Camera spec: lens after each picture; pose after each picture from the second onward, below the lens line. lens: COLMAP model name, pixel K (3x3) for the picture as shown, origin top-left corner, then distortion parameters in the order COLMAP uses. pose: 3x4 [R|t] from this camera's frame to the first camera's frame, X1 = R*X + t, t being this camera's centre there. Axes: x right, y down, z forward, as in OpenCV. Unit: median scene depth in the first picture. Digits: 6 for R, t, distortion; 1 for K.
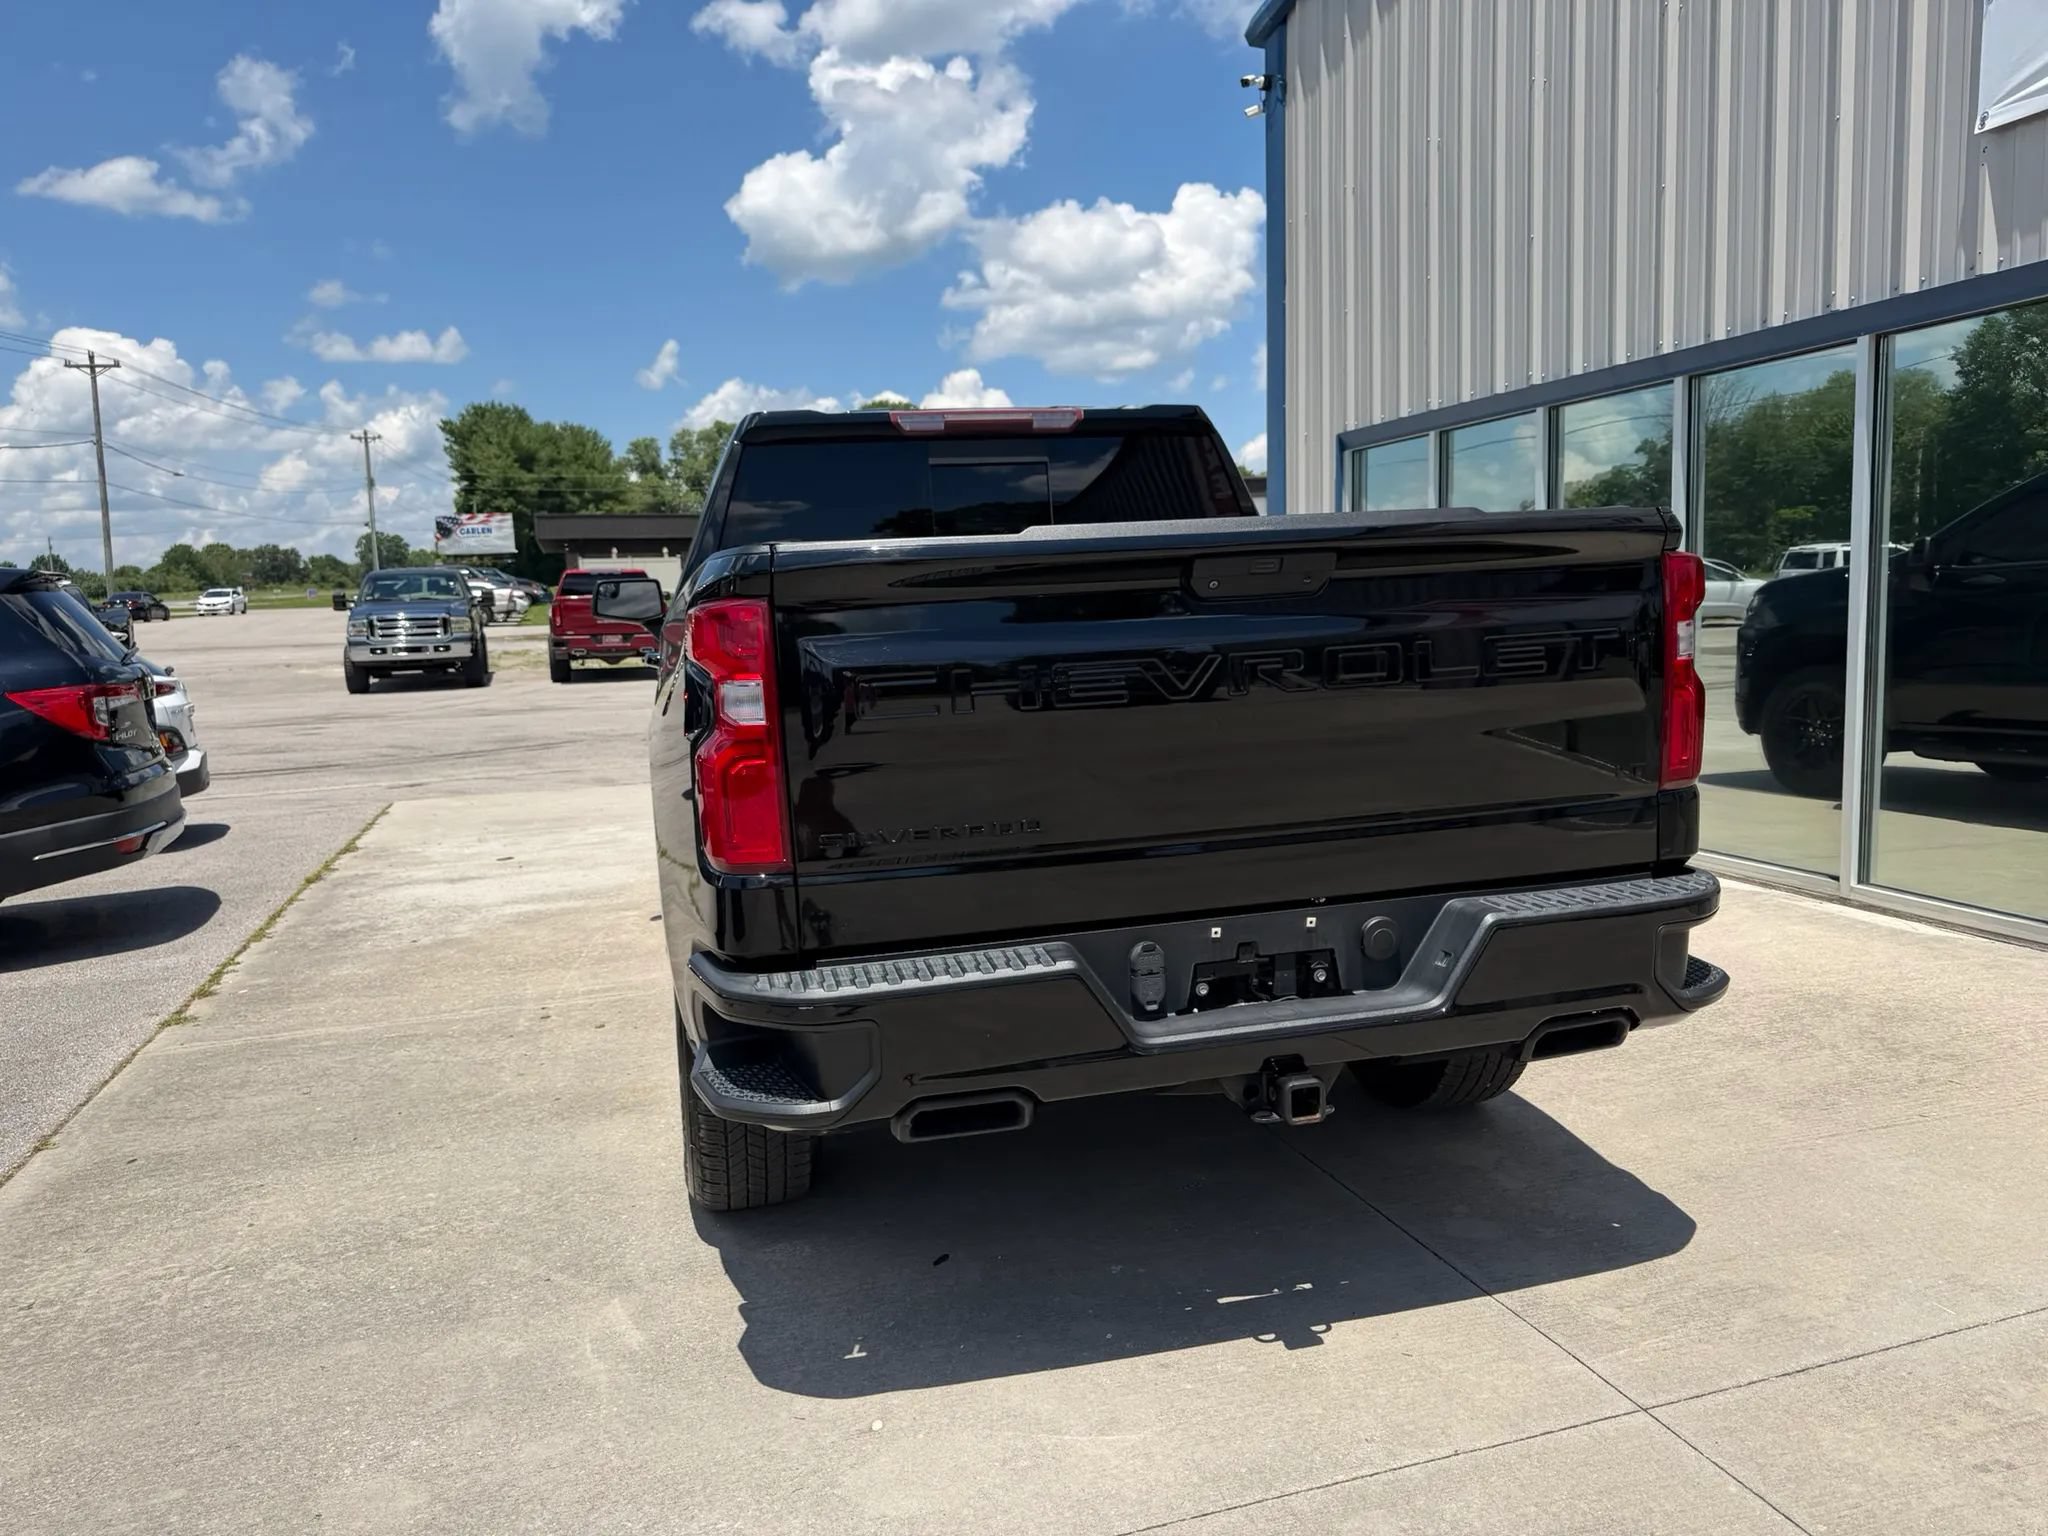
lens RADIAL K [[1461.2, 0, 1036.4], [0, 1461.2, 772.7], [0, 0, 1]] dist [0.011679, -0.018100]
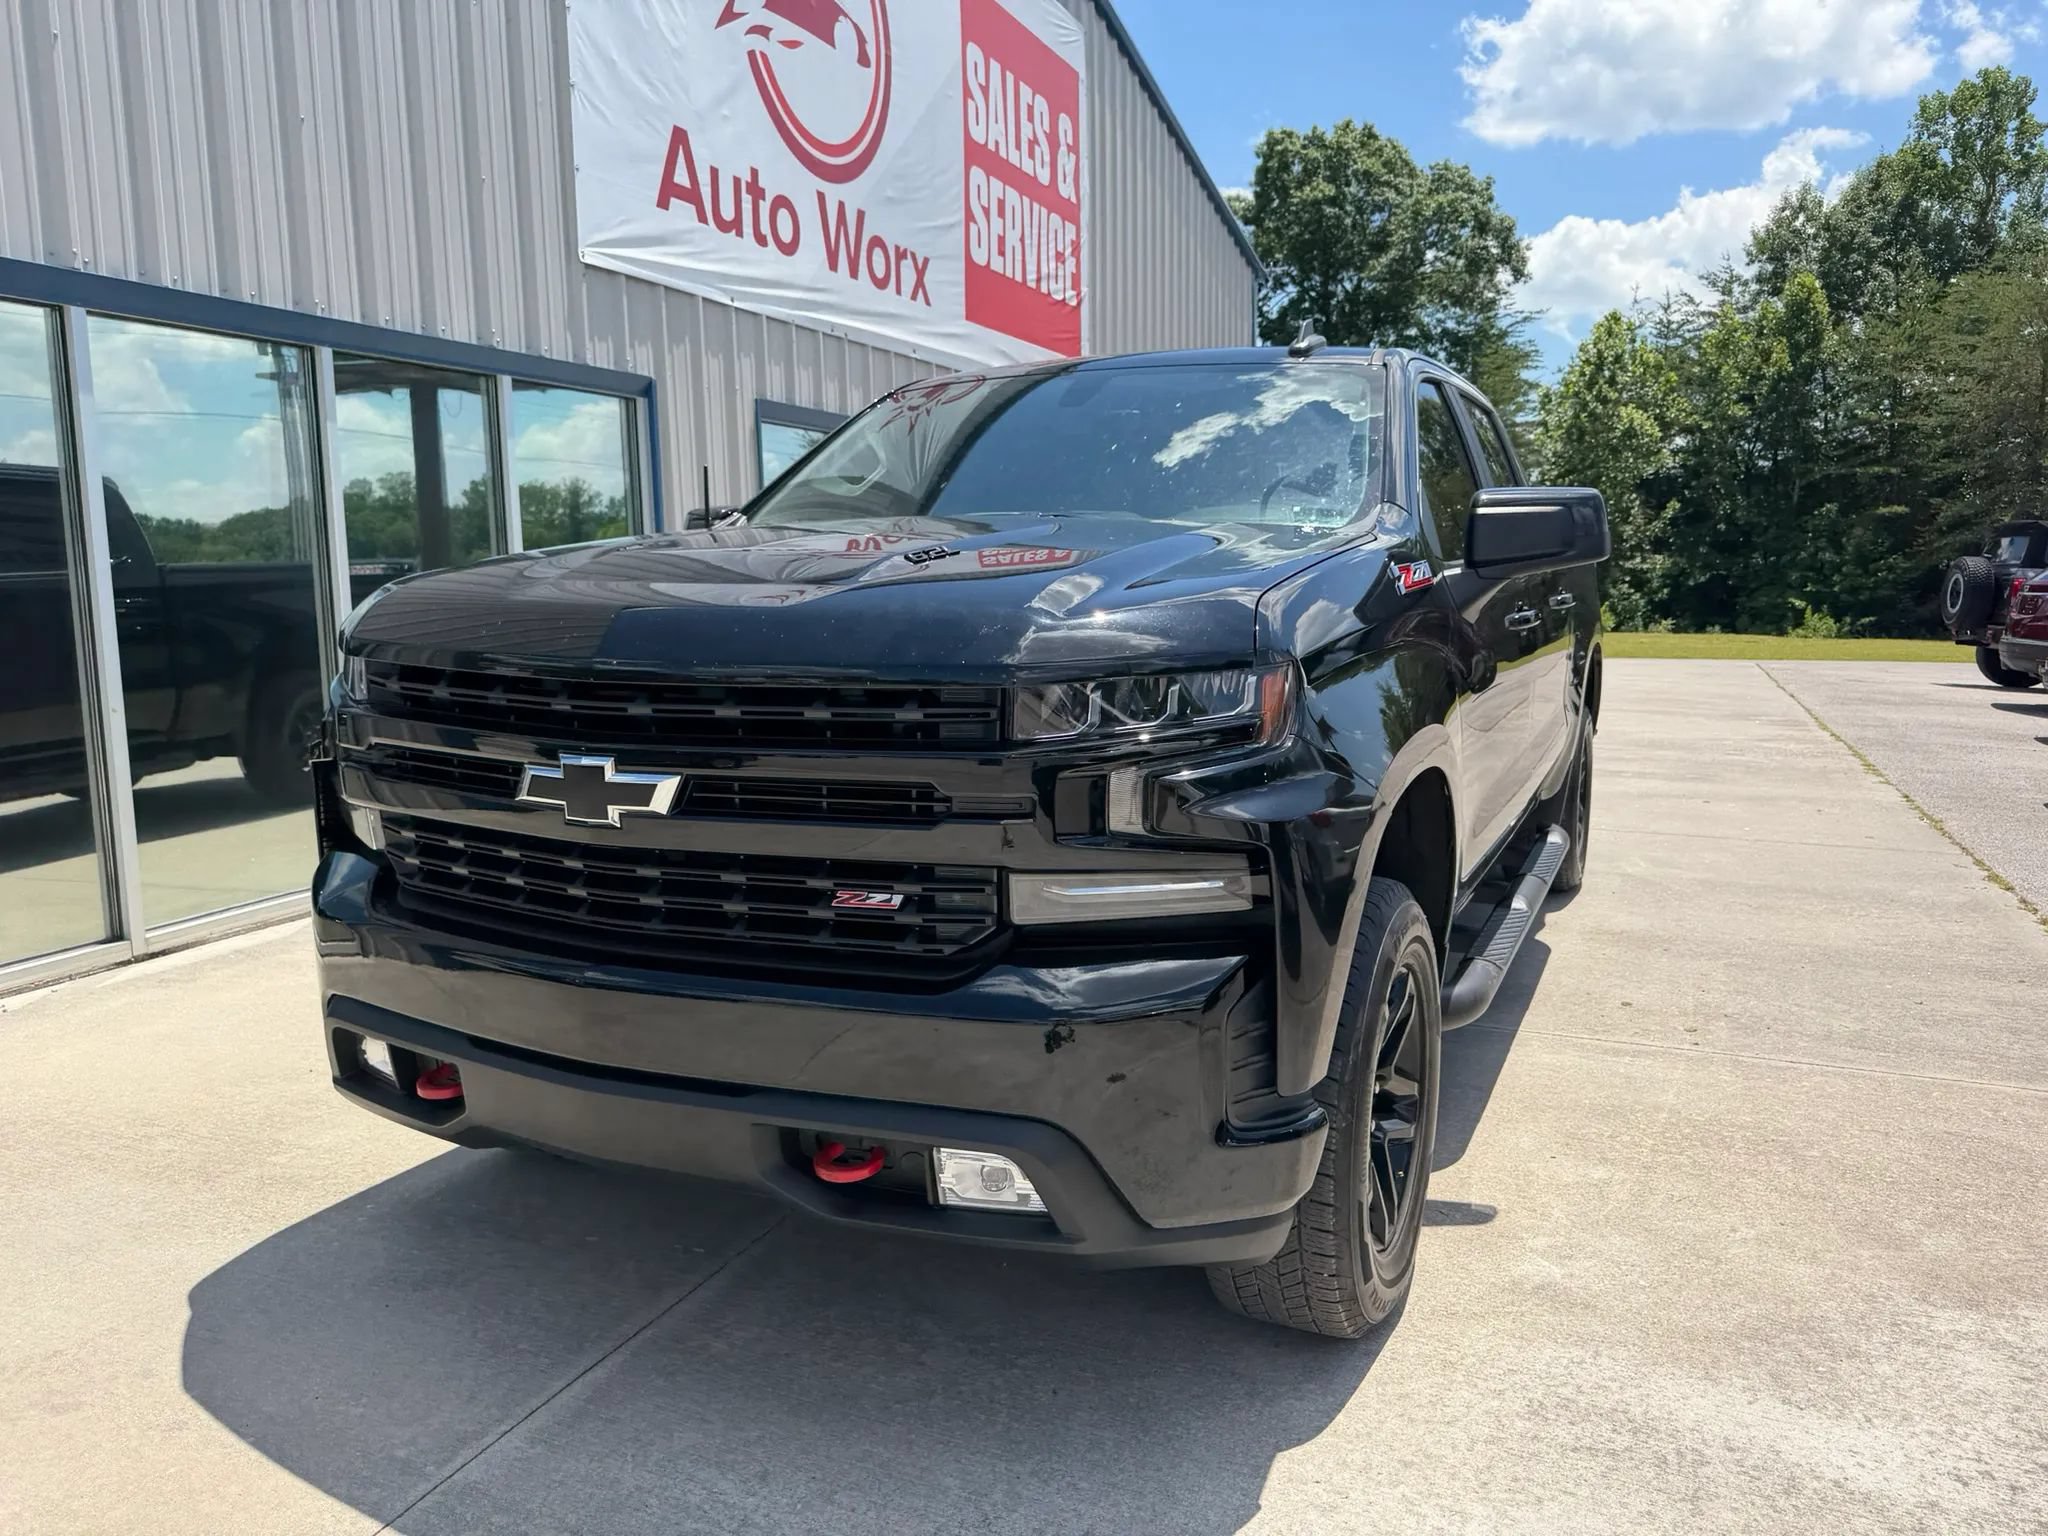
lens RADIAL K [[1459.8, 0, 1033.6], [0, 1459.8, 751.3], [0, 0, 1]] dist [0.012497, -0.022781]
pose [[-0.770832, -0.033534, 0.636155, -0.486711], [0.113992, 0.975235, 0.189533, -0.163423], [-0.626756, 0.218615, -0.747920, 1.552699]]
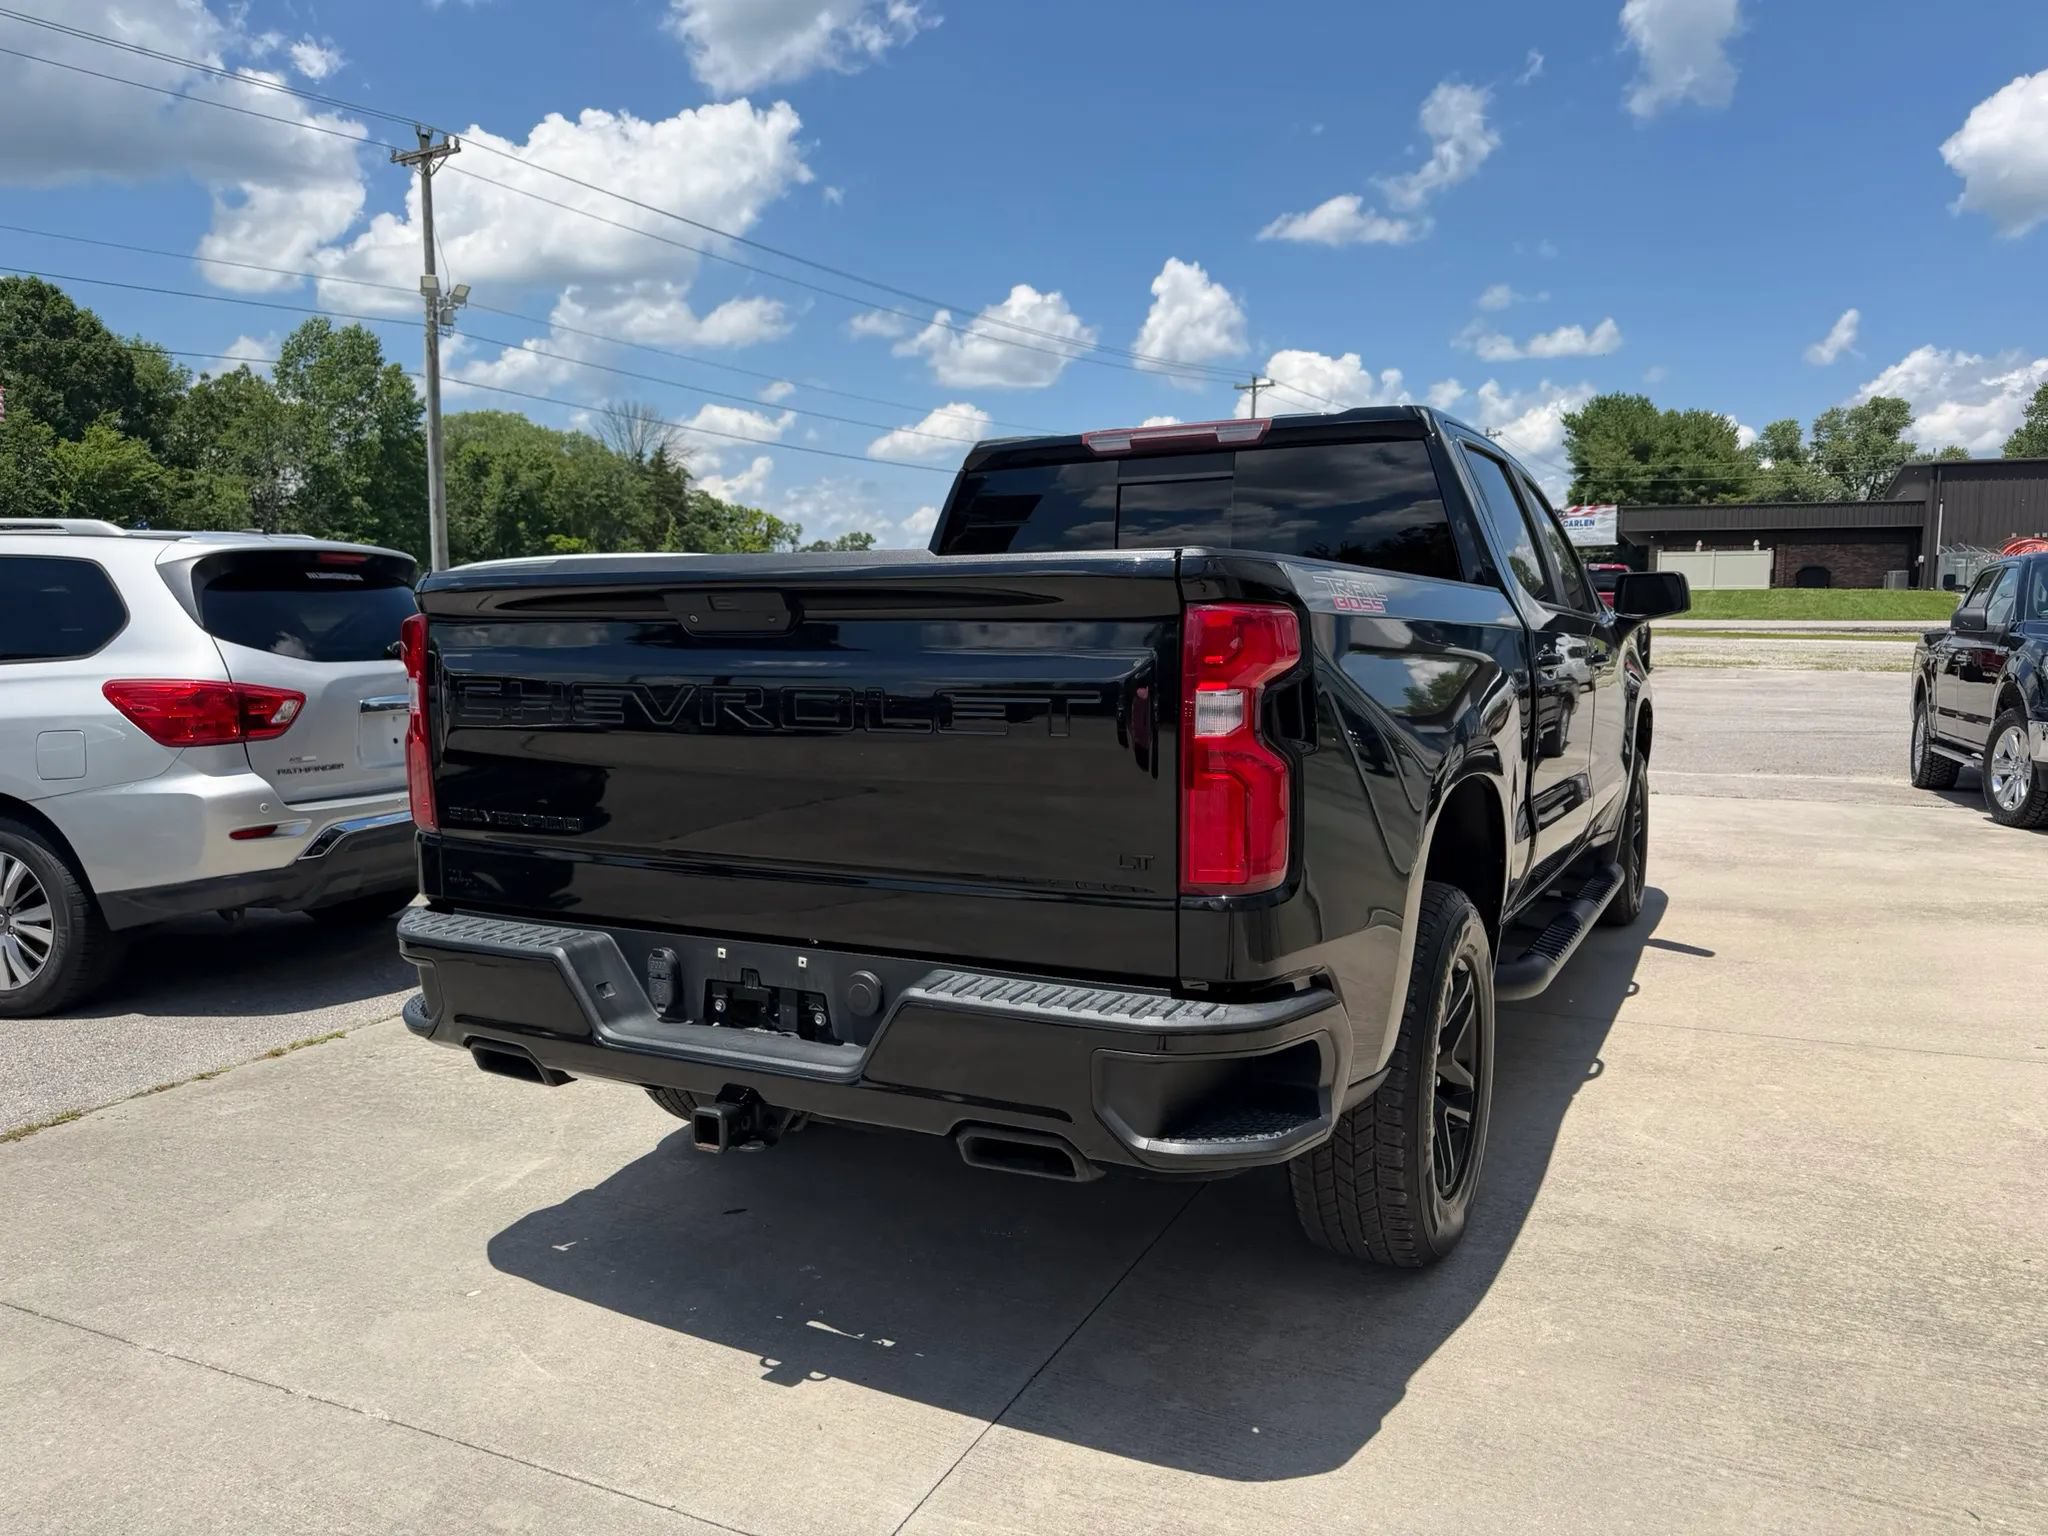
lens RADIAL K [[1449.4, 0, 1048.2], [0, 1449.4, 783.8], [0, 0, 1]] dist [0.049474, -0.061419]
pose [[0.740923, 0.116002, -0.661496, 0.414606], [-0.106654, 0.992794, 0.054639, -0.039364], [0.663067, 0.030068, 0.747956, 0.160779]]
